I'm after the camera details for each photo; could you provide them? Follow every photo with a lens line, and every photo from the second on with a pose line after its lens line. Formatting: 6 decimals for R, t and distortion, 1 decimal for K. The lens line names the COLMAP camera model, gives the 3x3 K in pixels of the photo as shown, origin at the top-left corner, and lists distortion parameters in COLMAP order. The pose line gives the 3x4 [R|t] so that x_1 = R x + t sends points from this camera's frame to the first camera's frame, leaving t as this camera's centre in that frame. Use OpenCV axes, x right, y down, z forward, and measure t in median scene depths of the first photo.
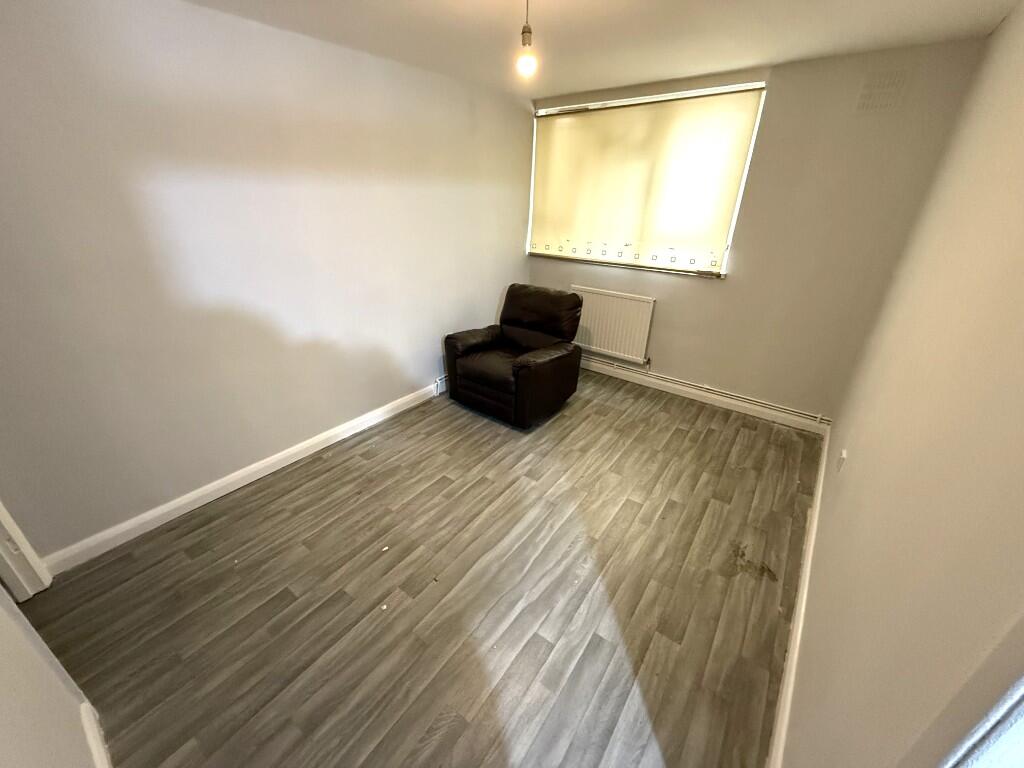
lens RADIAL K [[413.7, 0, 517.1], [0, 413.7, 354.6], [0, 0, 1]] dist [0.002711, 0.000213]
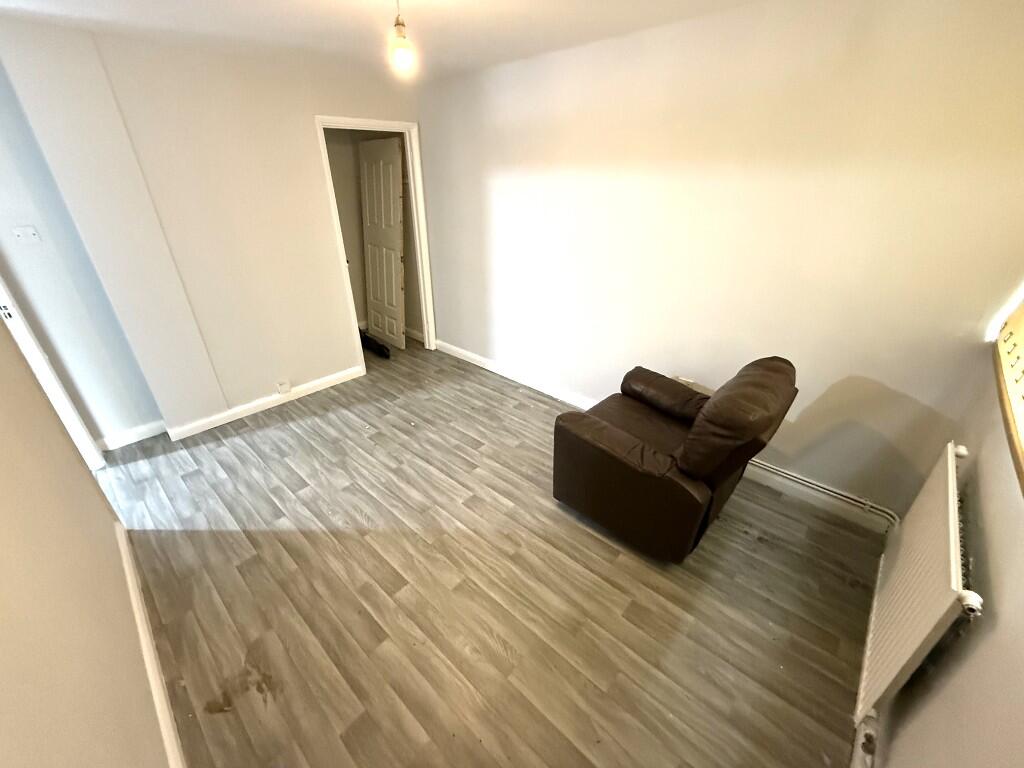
lens RADIAL K [[400.4, 0, 512.0], [0, 400.4, 384.0], [0, 0, 1]] dist [0.000328, -0.000260]
pose [[-0.092082, 0.446222, -0.890172, 0.829434], [-0.365721, 0.816335, 0.447041, -0.411578], [0.926158, 0.366719, 0.088023, 1.066918]]
